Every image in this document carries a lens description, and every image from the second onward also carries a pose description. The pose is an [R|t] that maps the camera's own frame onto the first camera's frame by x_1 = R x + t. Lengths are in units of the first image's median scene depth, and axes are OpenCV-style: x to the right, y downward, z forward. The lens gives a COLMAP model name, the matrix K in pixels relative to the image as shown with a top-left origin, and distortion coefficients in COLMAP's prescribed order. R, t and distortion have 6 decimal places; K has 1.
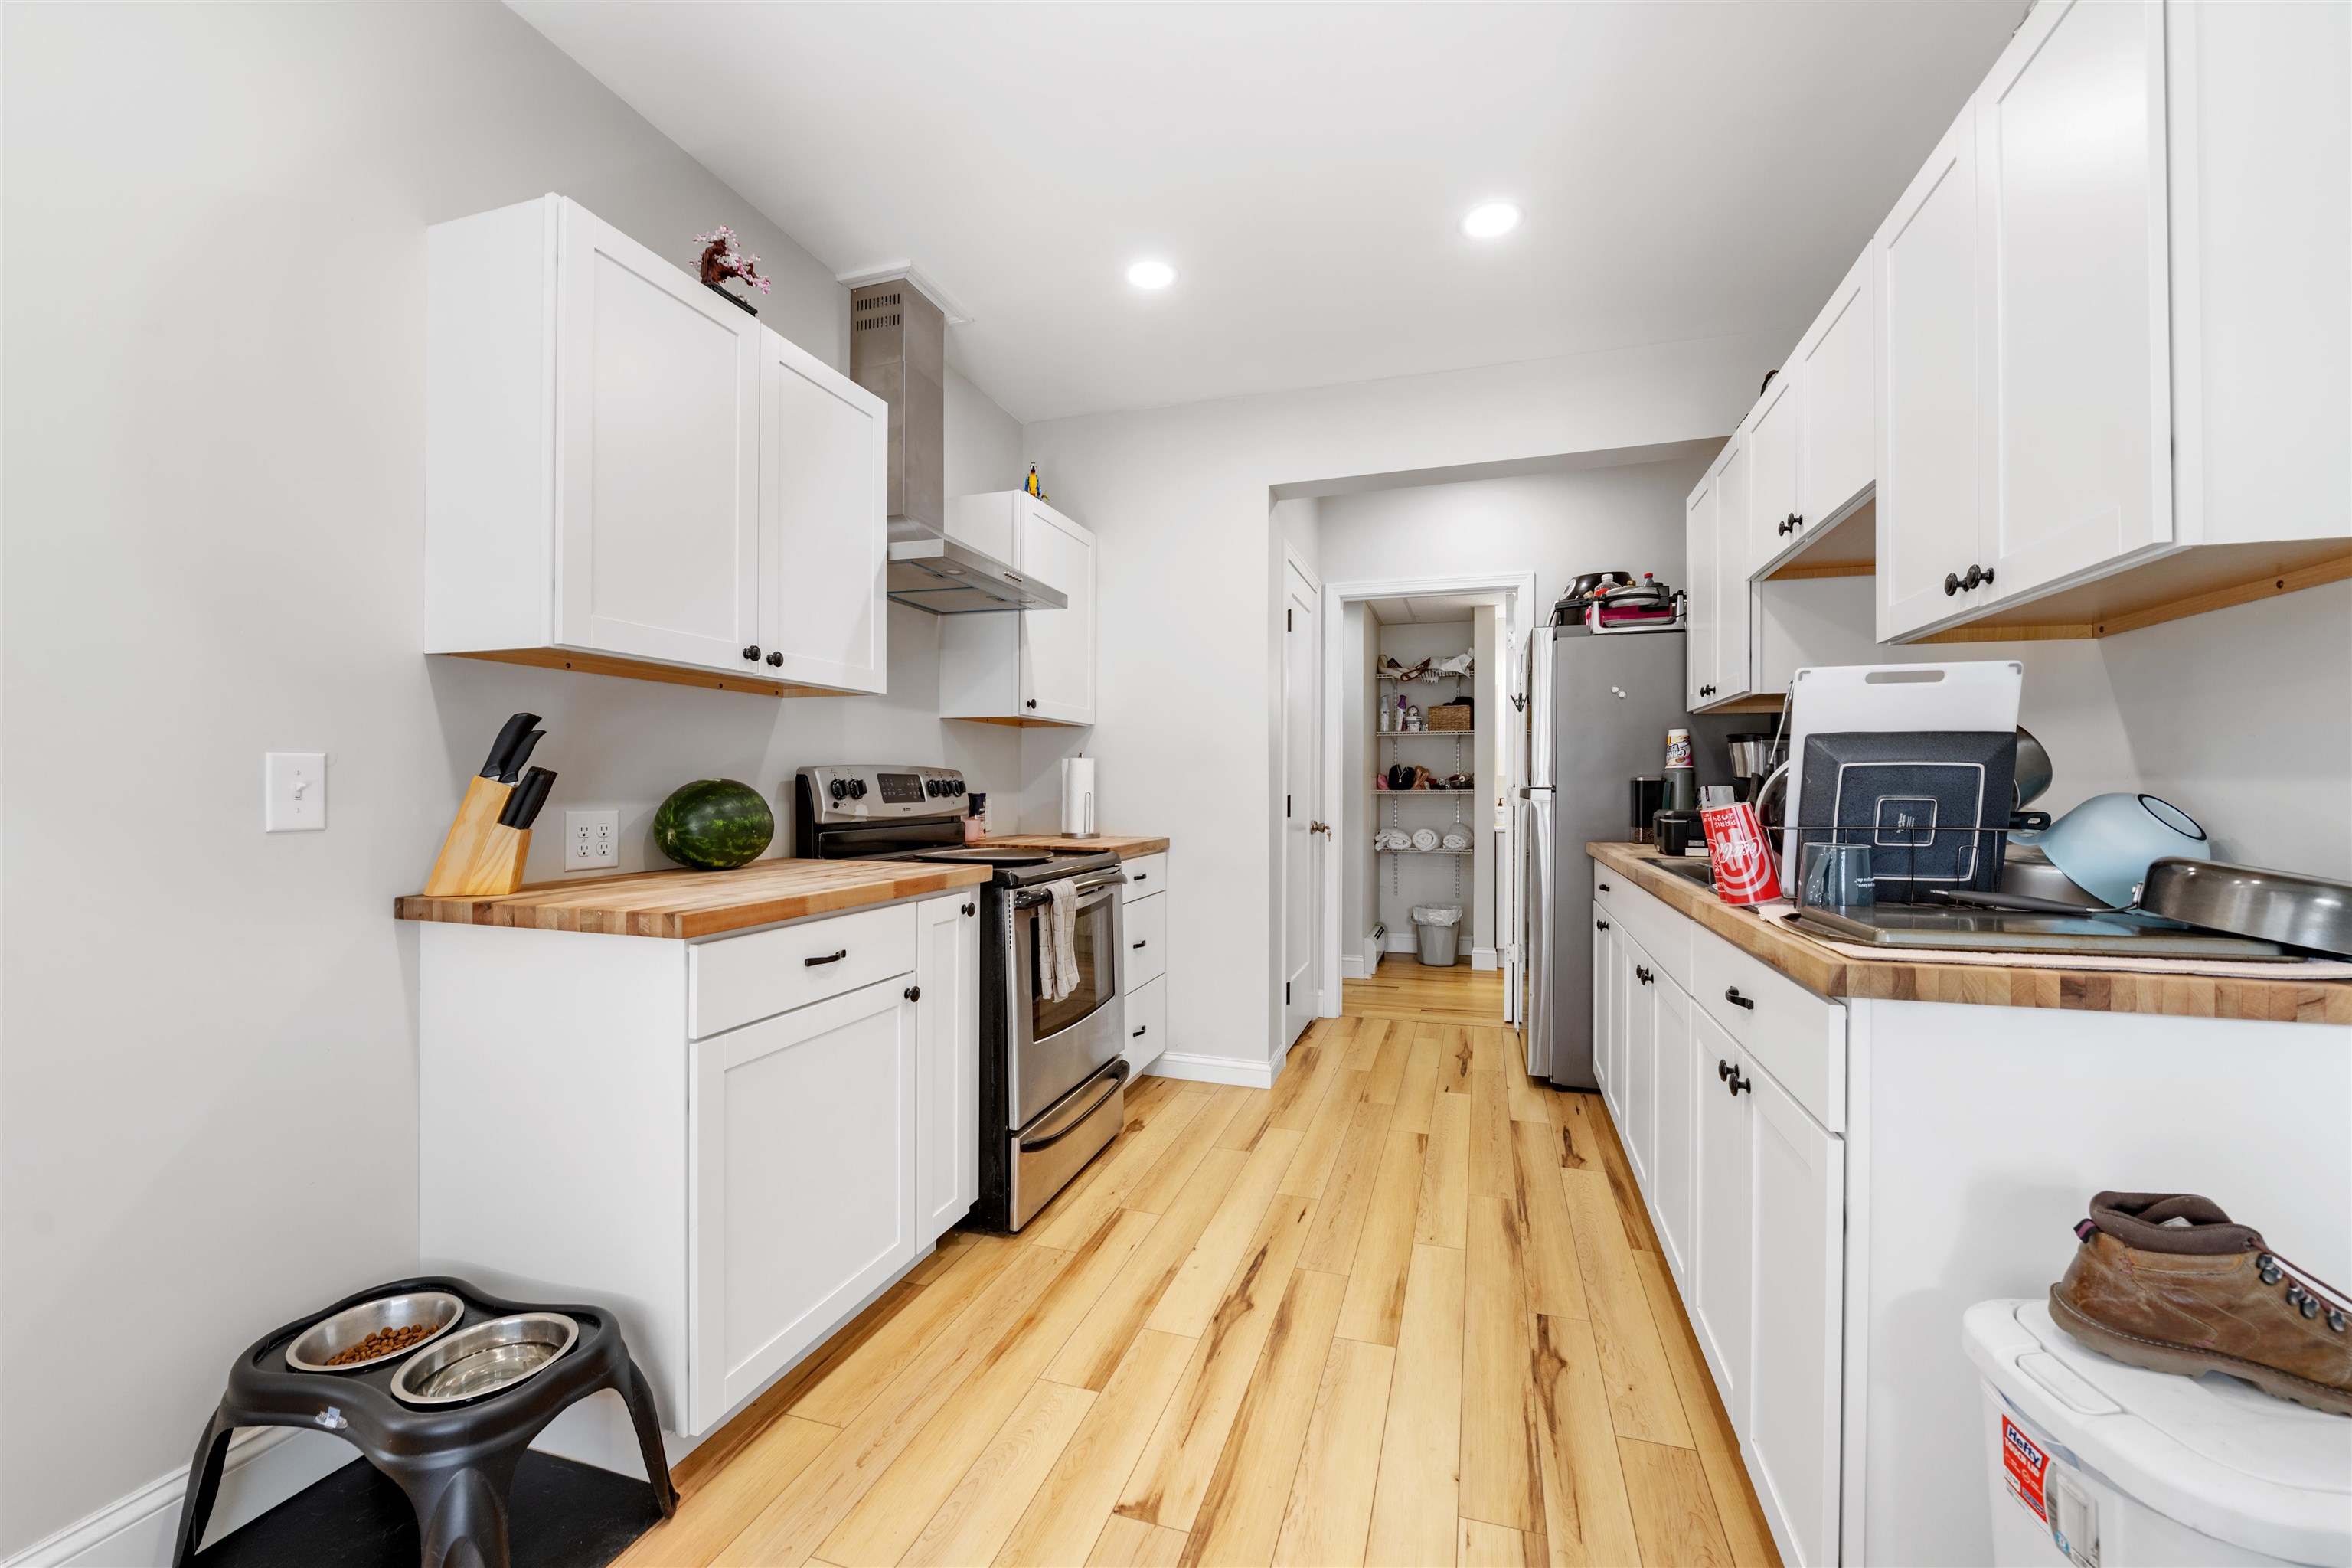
lens RADIAL K [[948.8, 0, 1176.0], [0, 948.8, 784.0], [0, 0, 1]] dist [-0.001281, 0.000061]
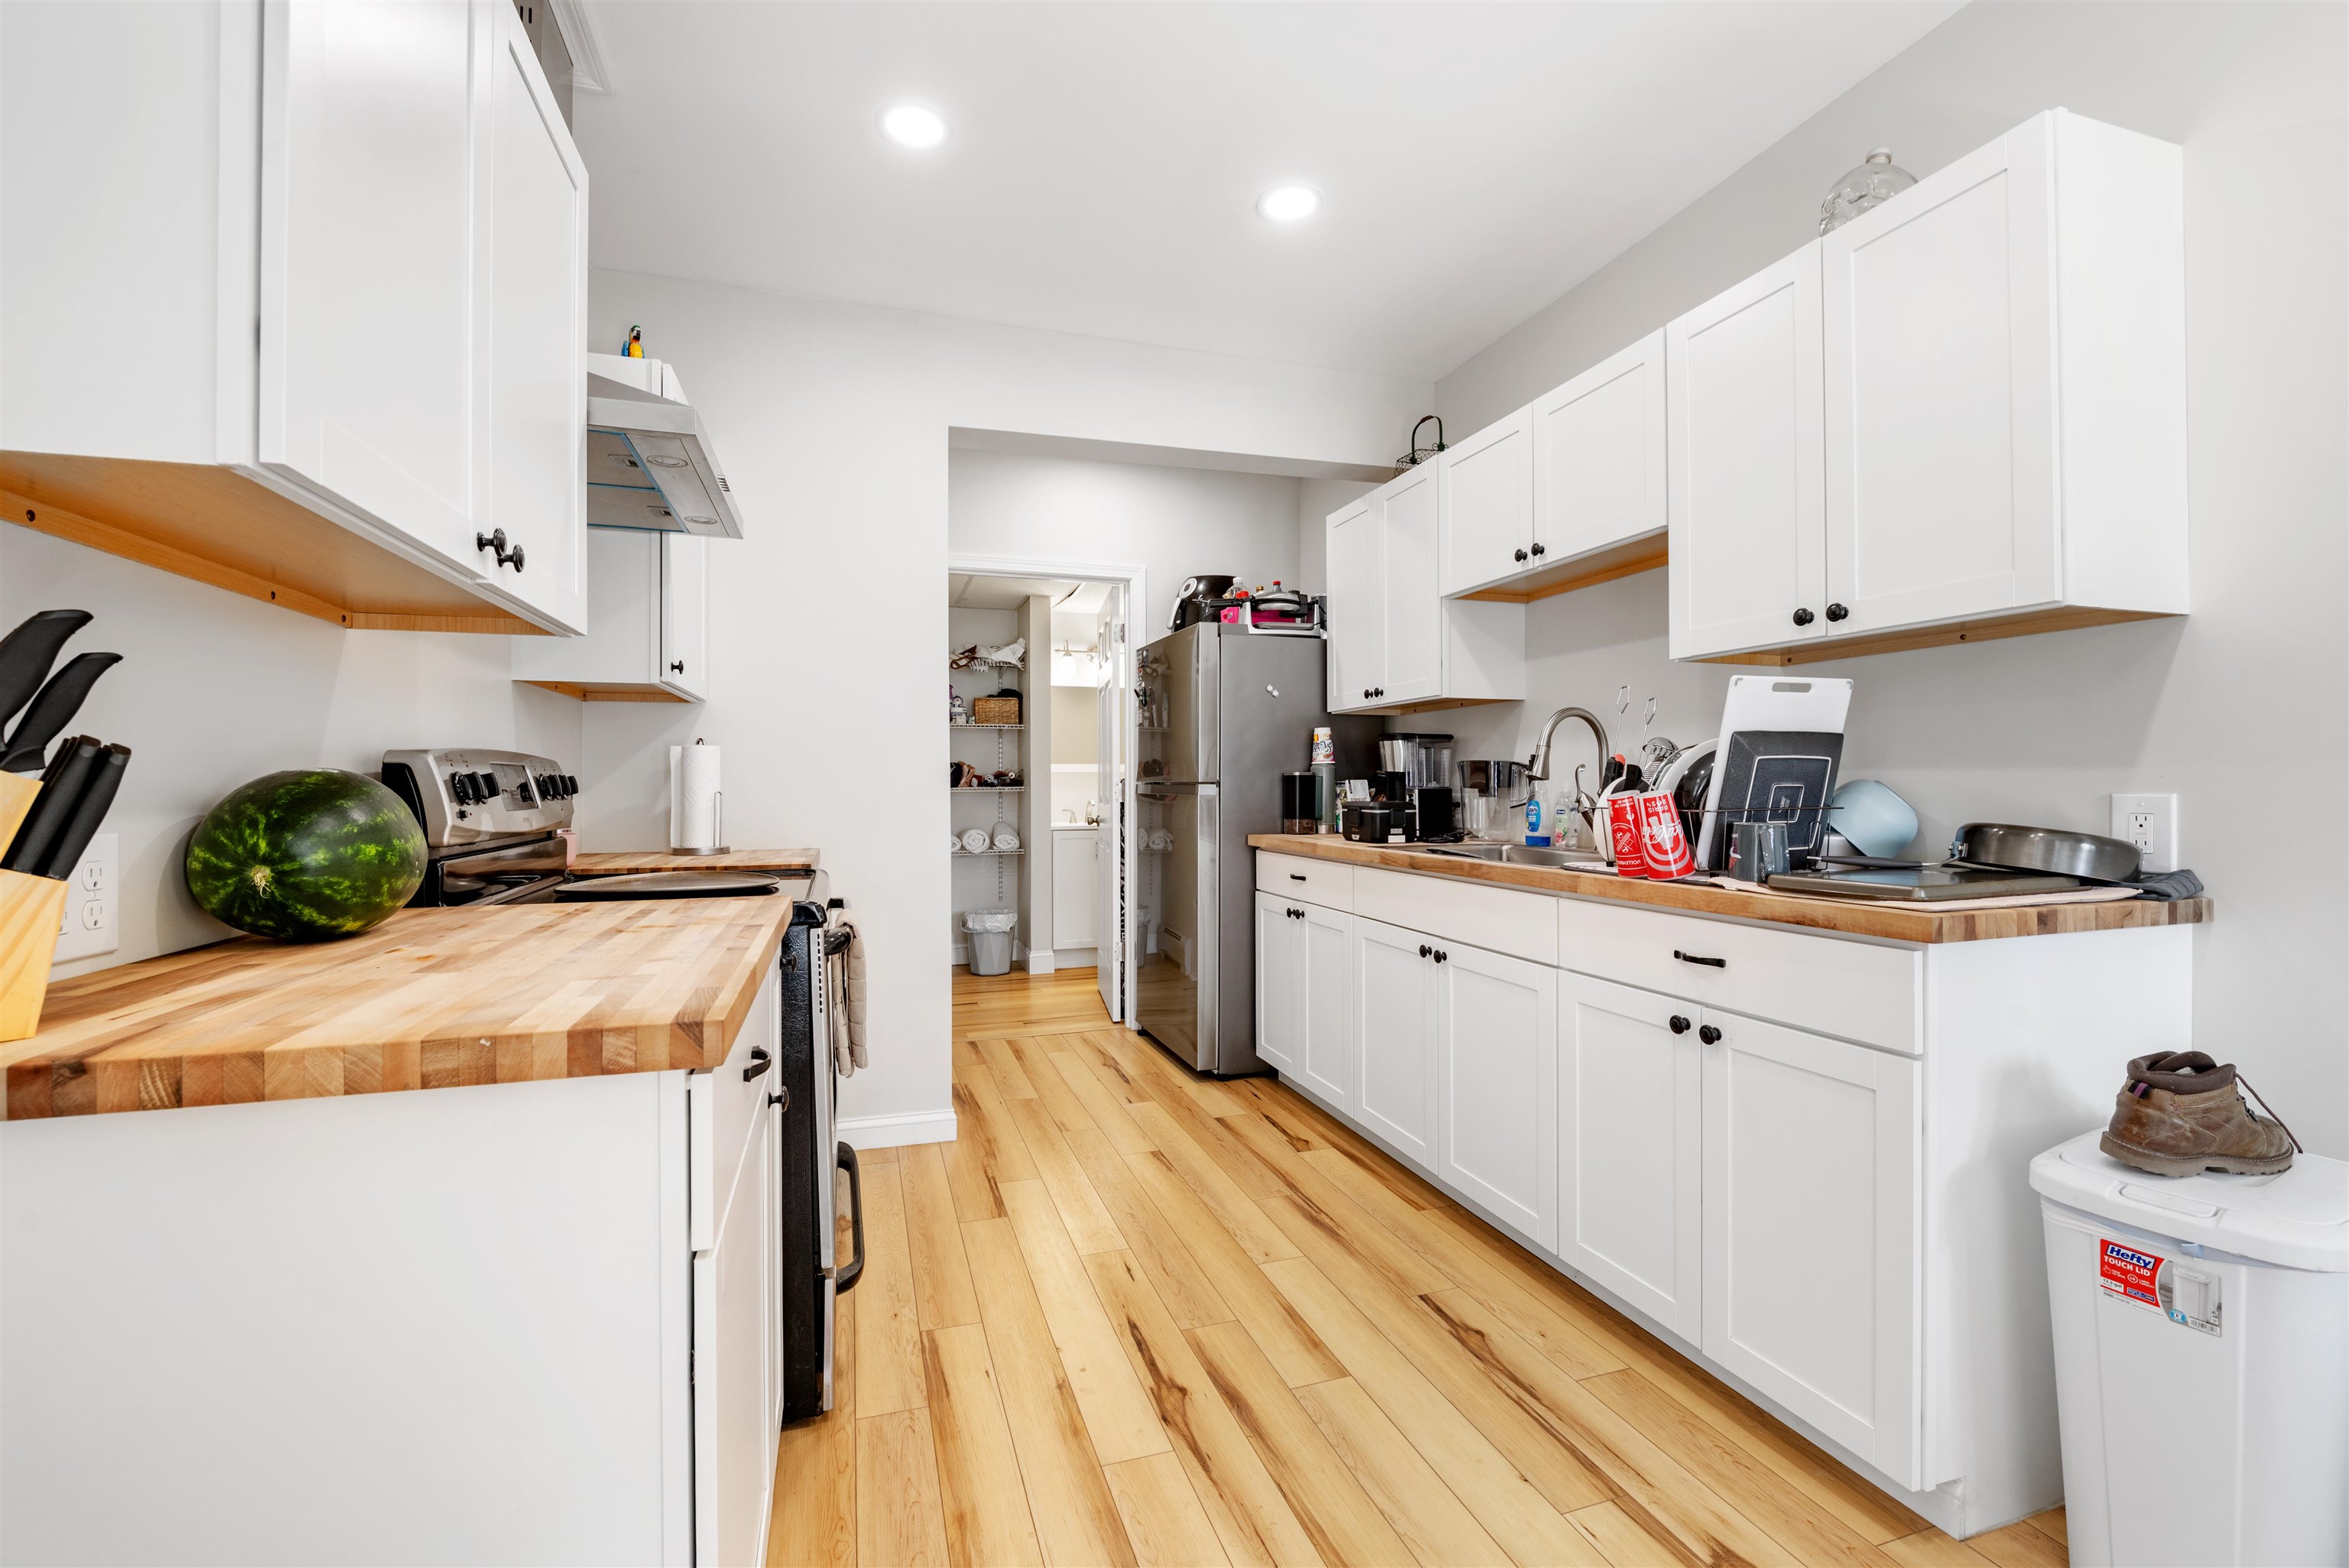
lens RADIAL K [[998.5, 0, 1174.5], [0, 998.5, 784.0], [0, 0, 1]] dist [-0.004318, -0.000838]
pose [[0.809945, -0.005994, 0.586476, -0.375803], [0.005565, 0.999981, 0.002534, 0.003849], [-0.586480, 0.001211, 0.809963, 0.234965]]
